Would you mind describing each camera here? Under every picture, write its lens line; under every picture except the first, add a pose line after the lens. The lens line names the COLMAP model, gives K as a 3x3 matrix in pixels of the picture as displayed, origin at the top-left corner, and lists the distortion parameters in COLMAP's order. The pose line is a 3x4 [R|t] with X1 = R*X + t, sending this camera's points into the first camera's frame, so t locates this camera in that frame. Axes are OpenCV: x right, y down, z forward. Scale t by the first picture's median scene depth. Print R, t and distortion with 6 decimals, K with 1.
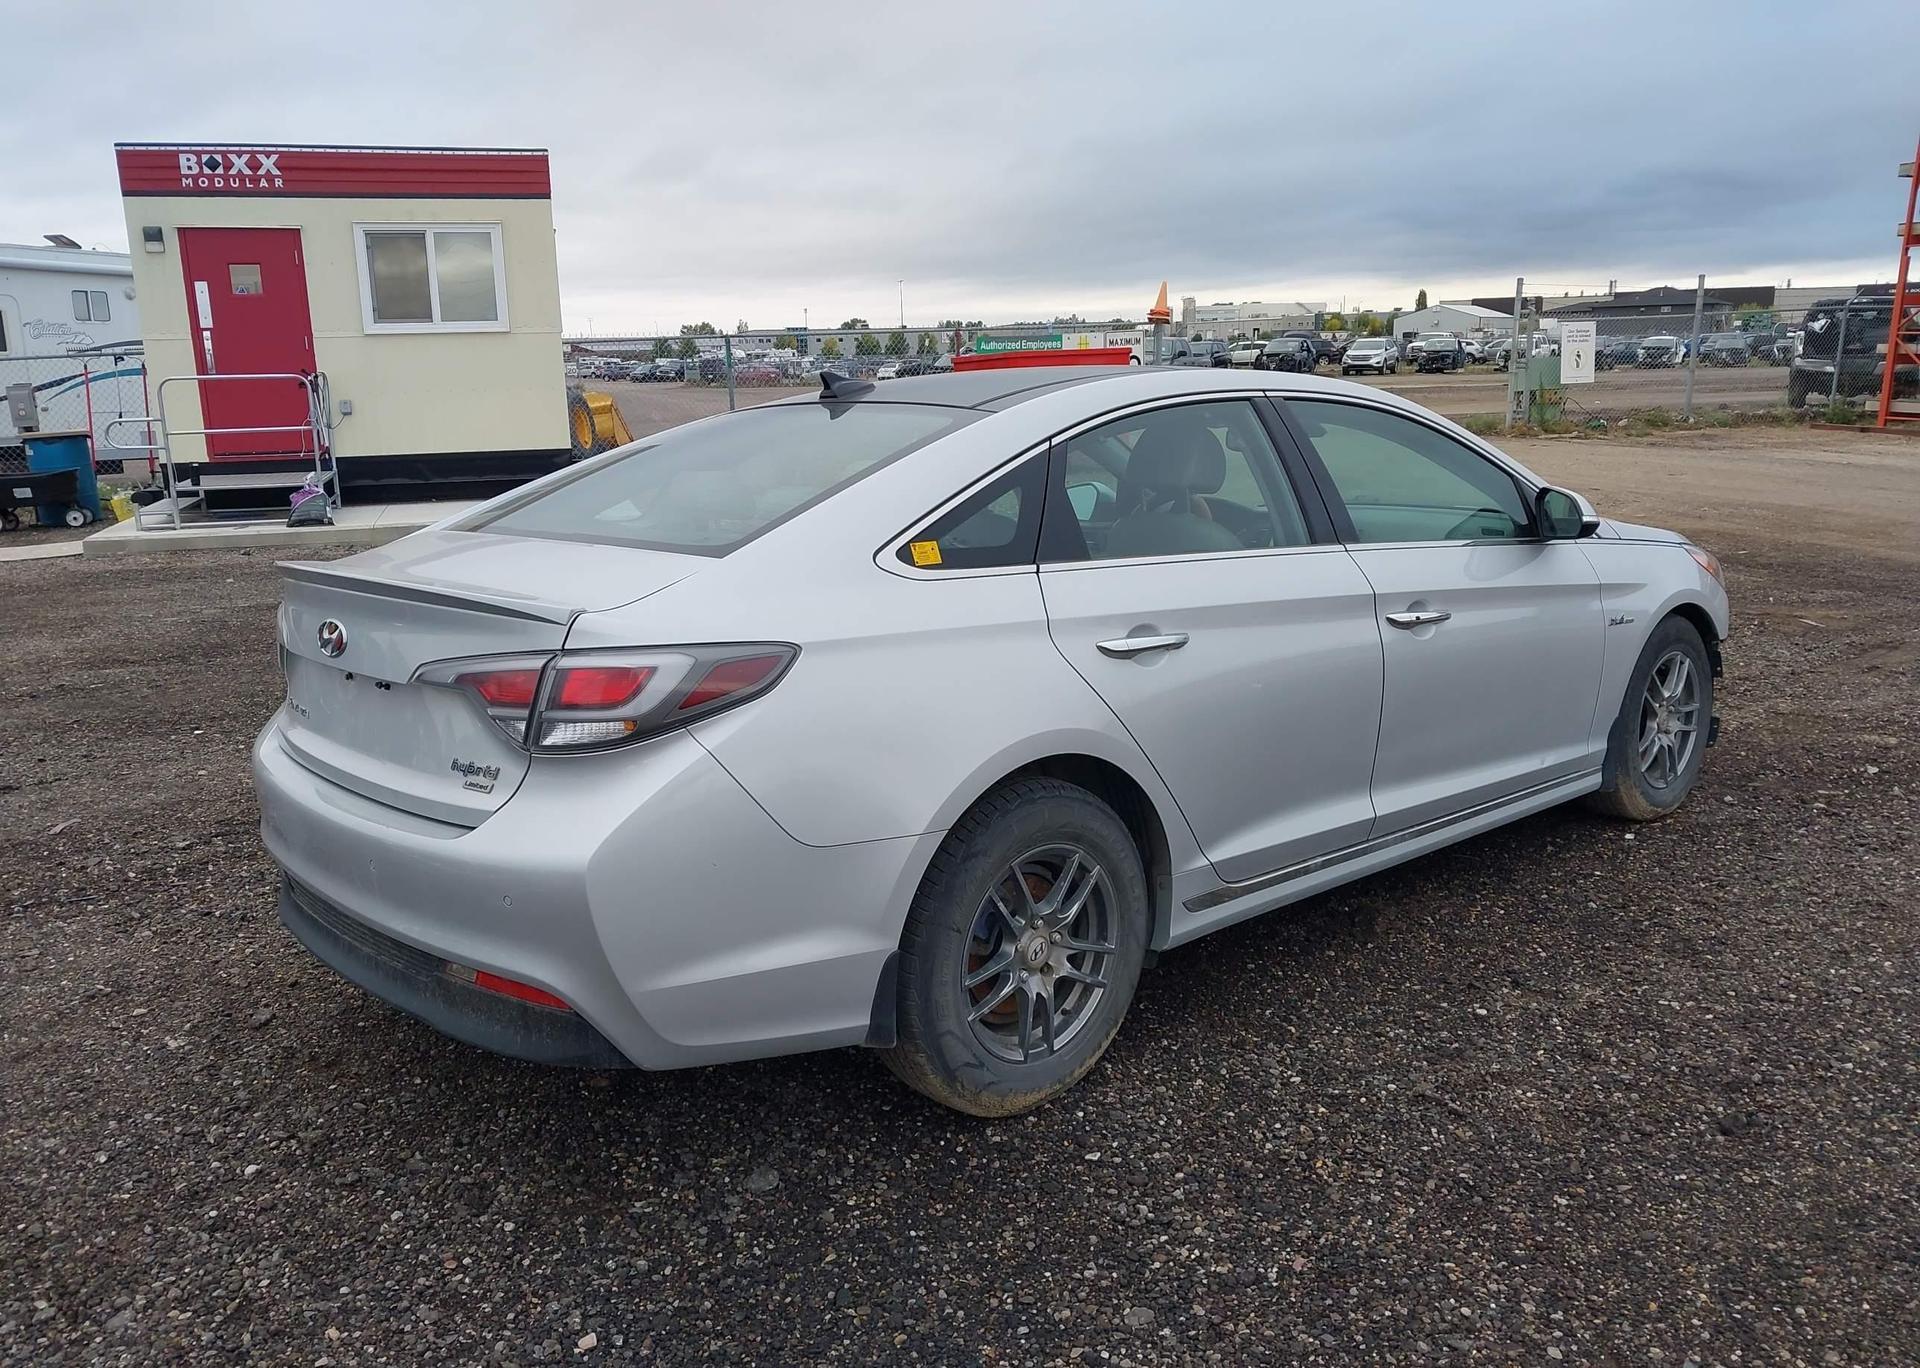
lens RADIAL K [[1486.7, 0, 960.0], [0, 1486.7, 684.0], [0, 0, 1]] dist [0.033008, -0.034140]
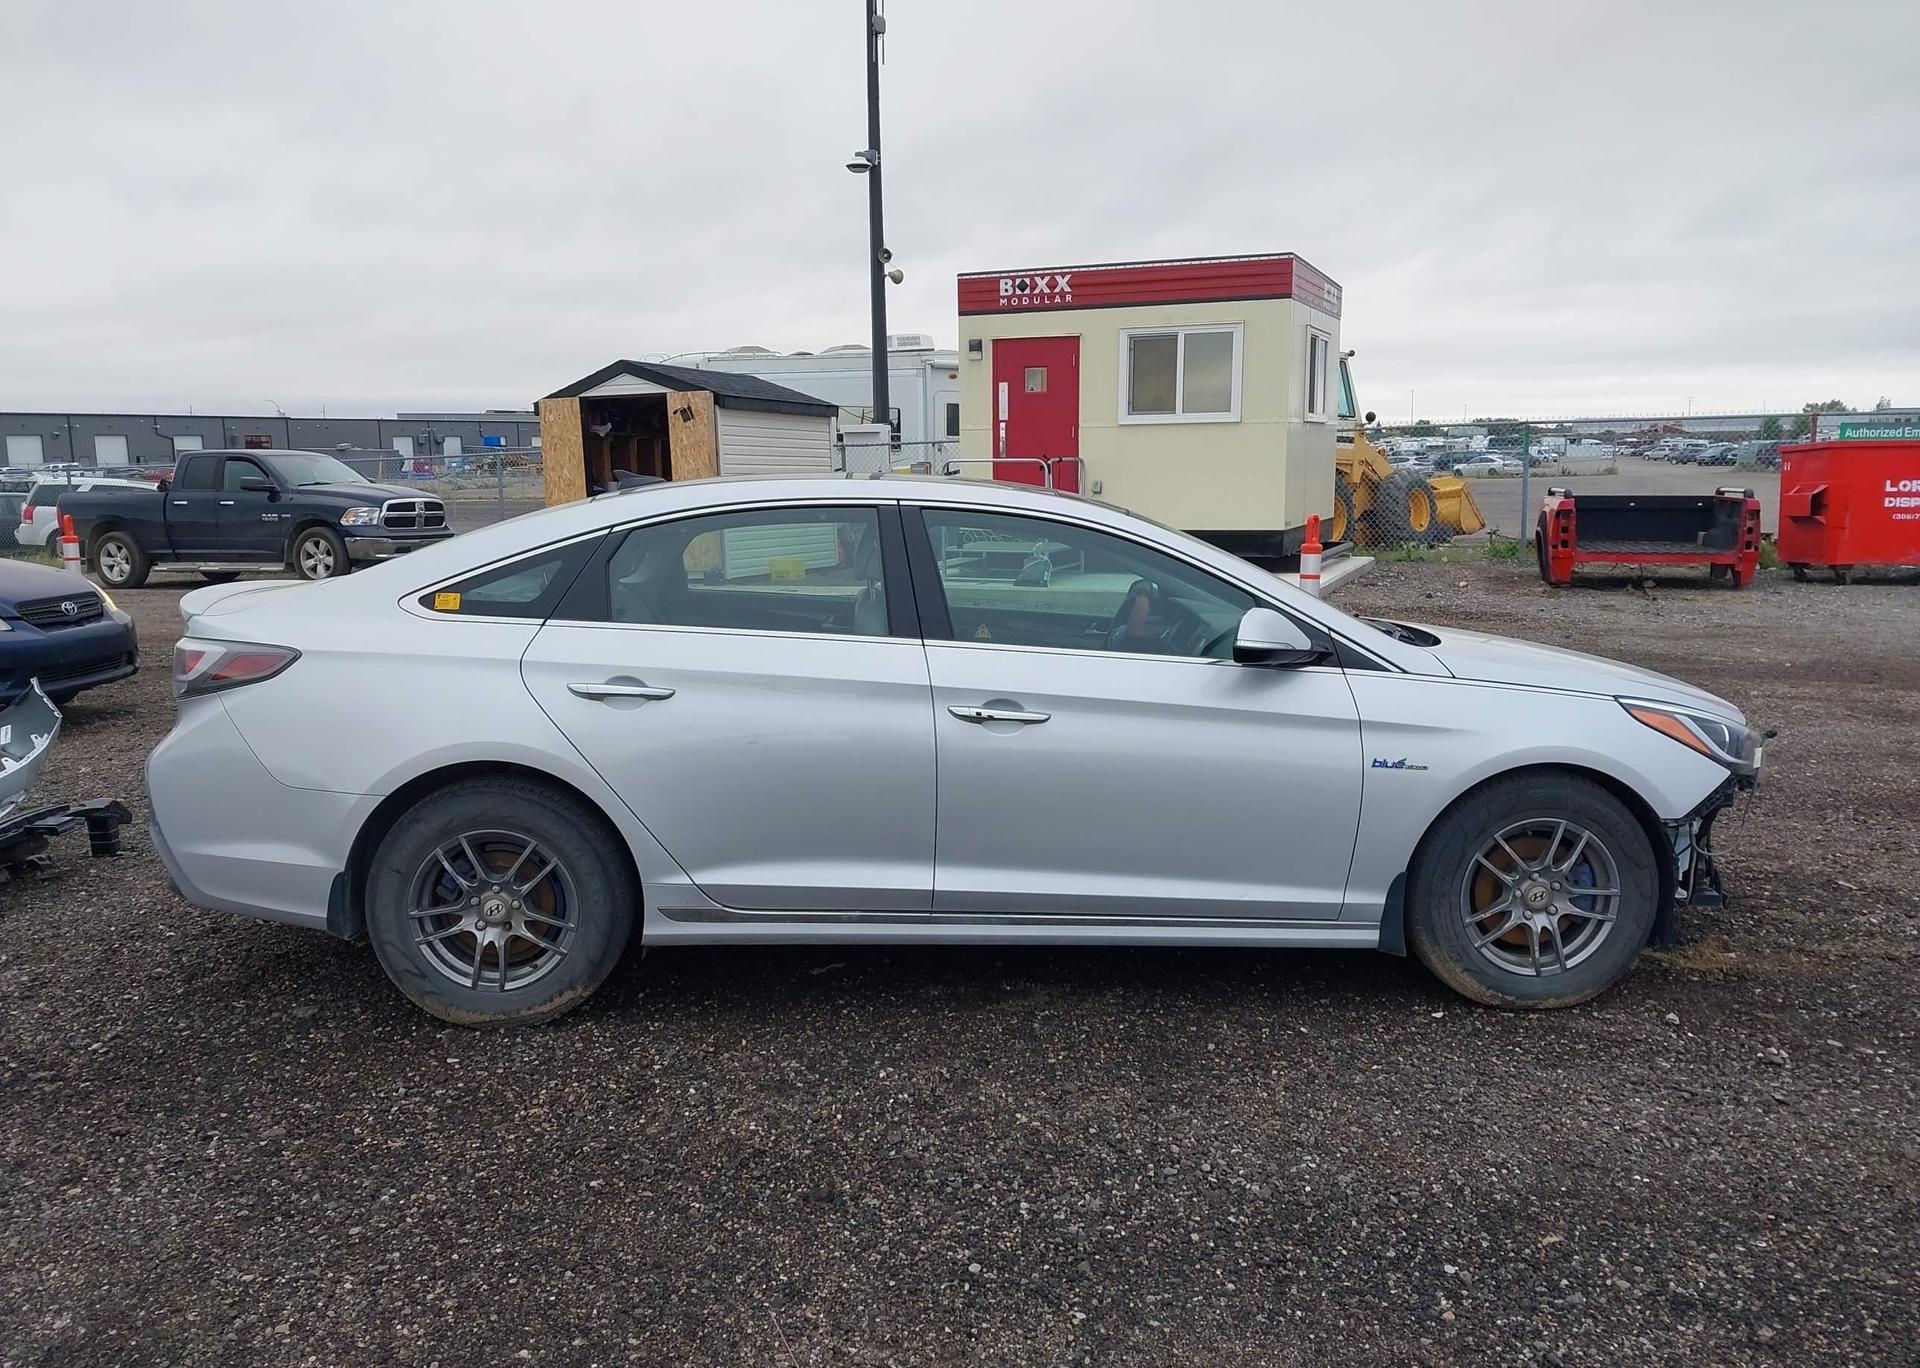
lens RADIAL K [[1462.1, 0, 949.2], [0, 1462.1, 713.4], [0, 0, 1]] dist [0.136547, -0.321934]
pose [[0.776817, 0.124741, -0.617248, 0.775361], [-0.144264, 0.989368, 0.018385, -0.049710], [0.612979, 0.074764, 0.786554, 0.134652]]
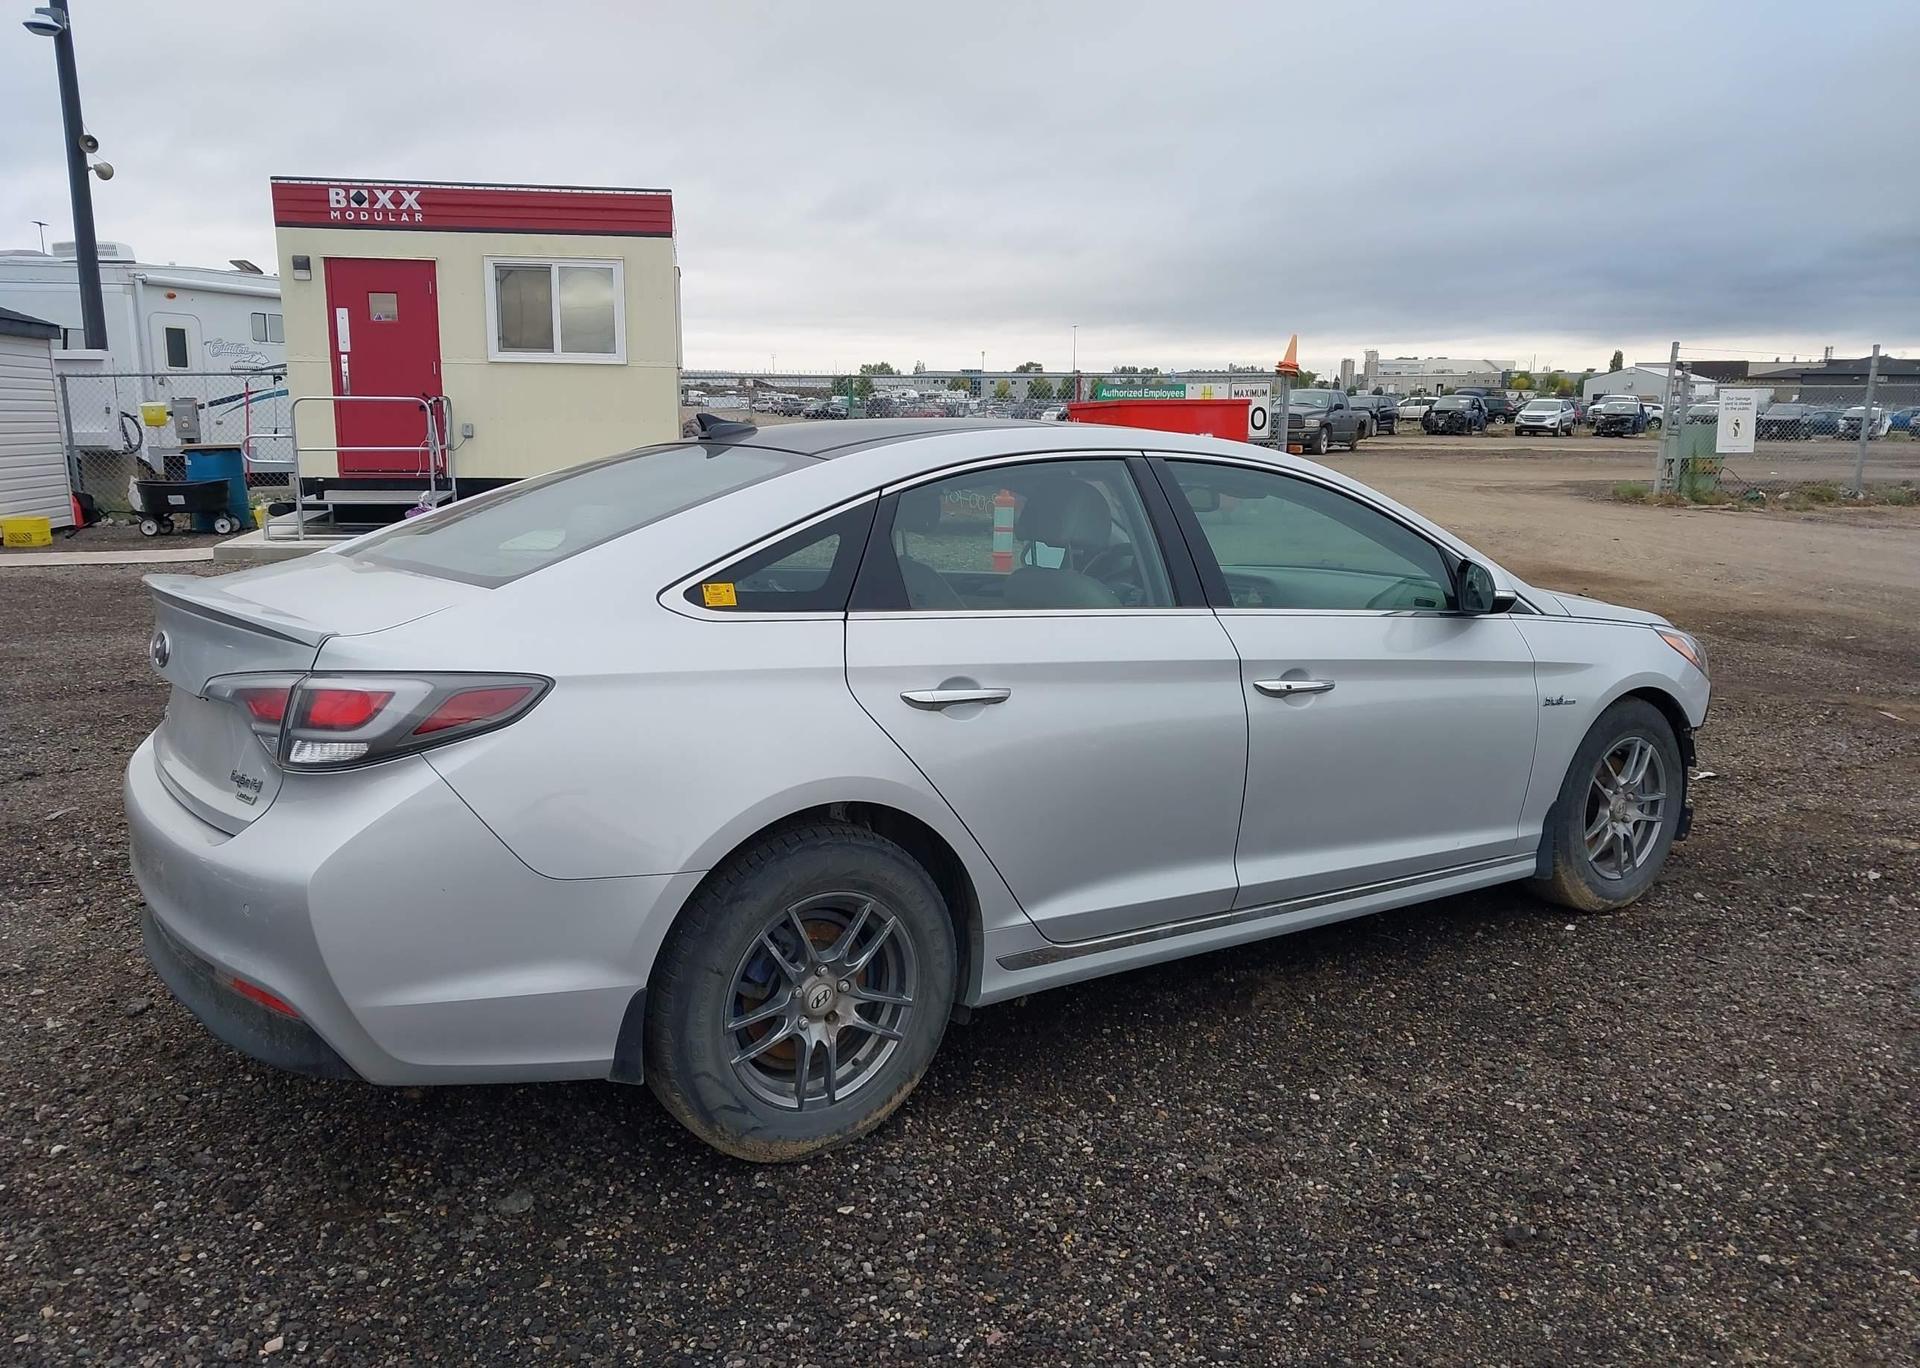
lens RADIAL K [[1489.5, 0, 954.3], [0, 1489.5, 685.9], [0, 0, 1]] dist [0.016689, -0.009987]
pose [[0.992950, 0.054622, -0.105203, 0.157825], [-0.057387, 0.998077, -0.023438, -0.007481], [0.103721, 0.029310, 0.994174, 0.007239]]
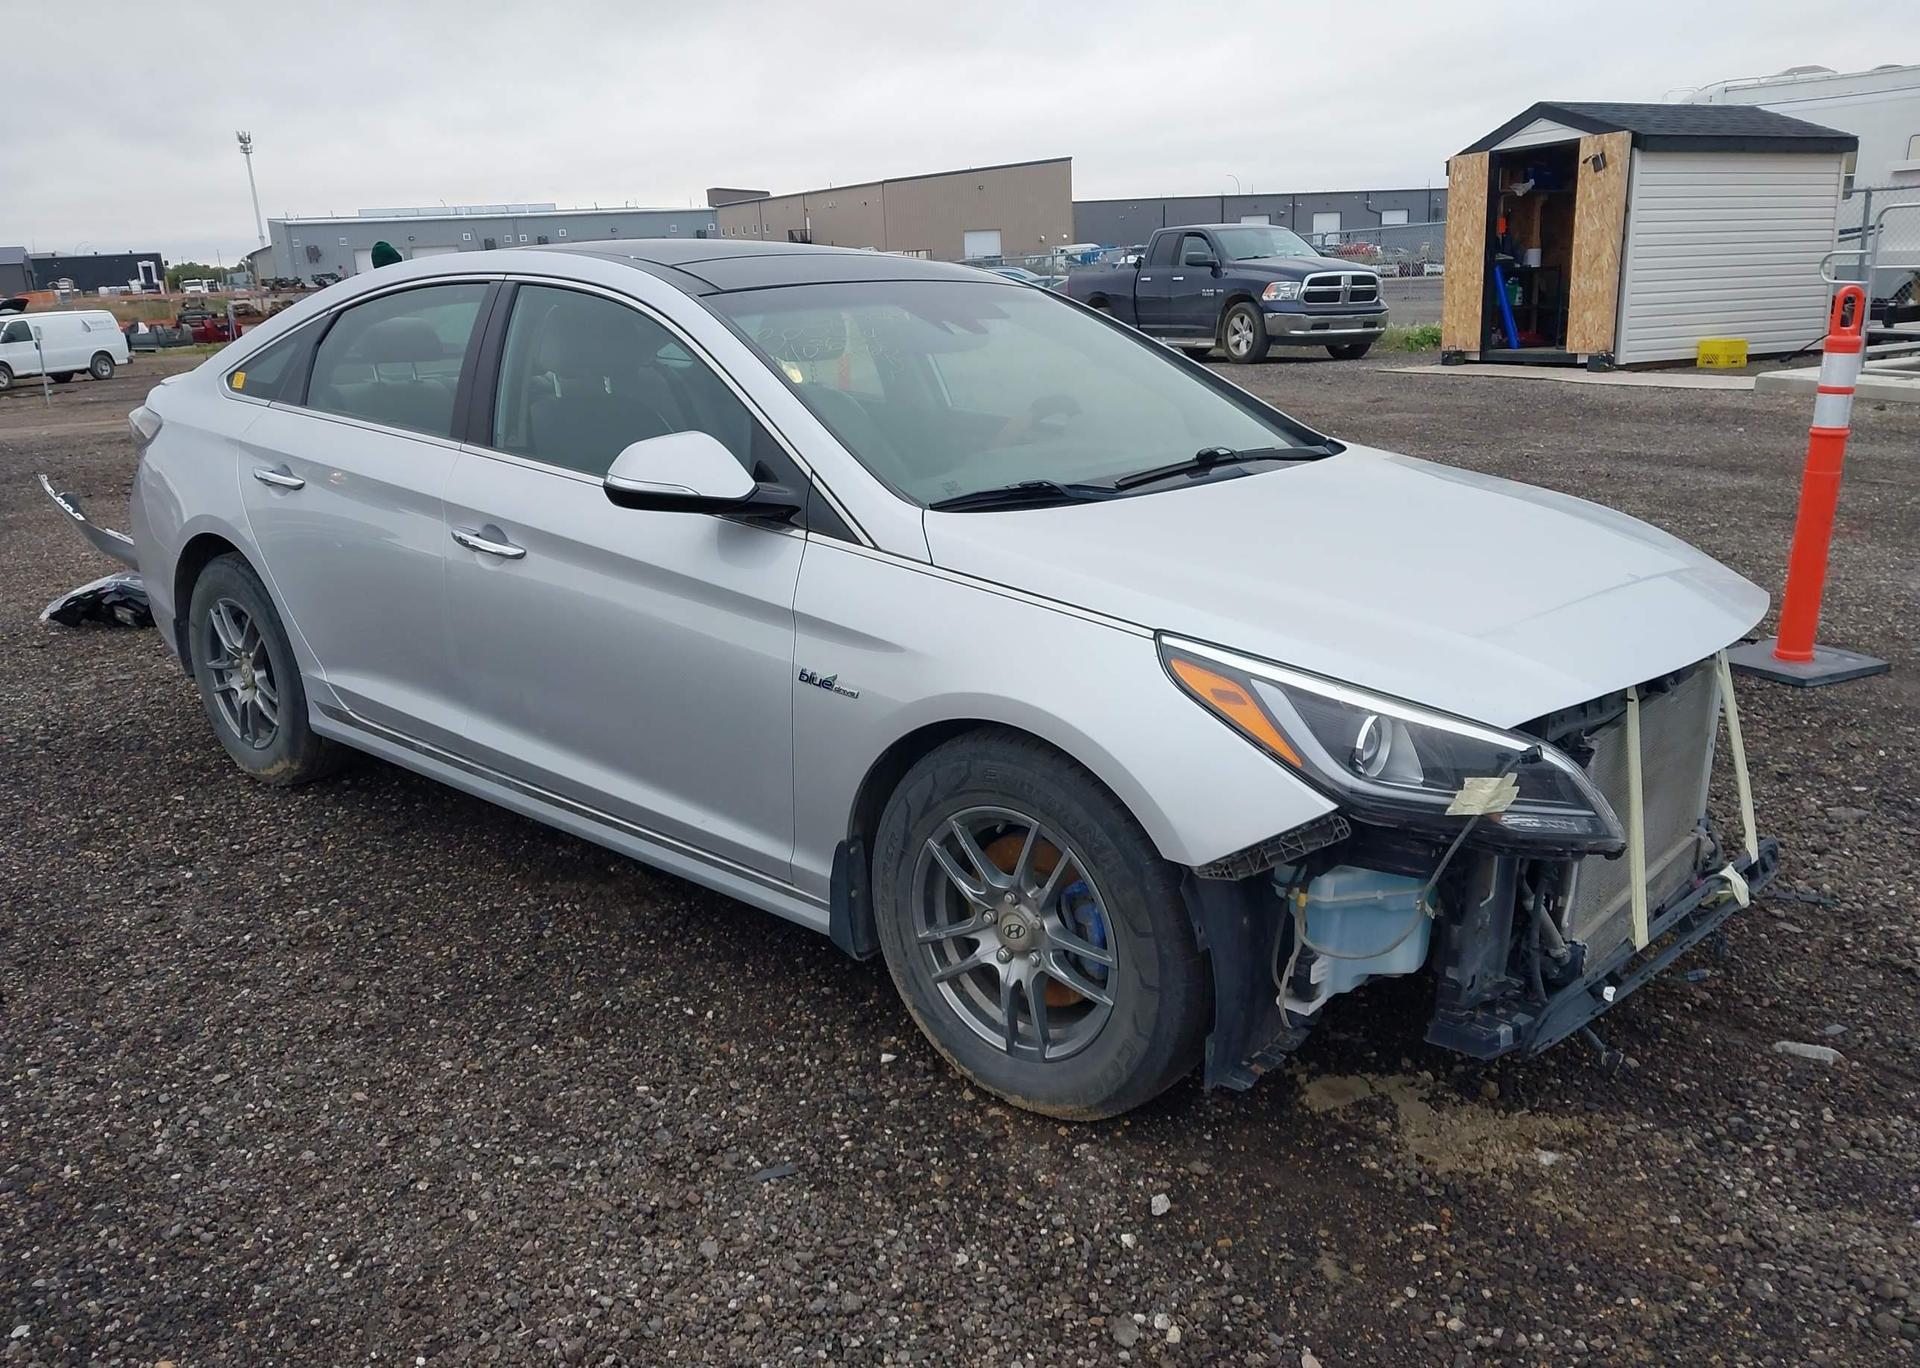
lens RADIAL K [[1489.5, 0, 954.3], [0, 1489.5, 685.9], [0, 0, 1]] dist [0.016689, -0.009987]
pose [[0.142304, 0.292977, -0.945470, 1.011365], [-0.177694, 0.947235, 0.266779, -0.208780], [0.973743, 0.130040, 0.186856, 0.936652]]
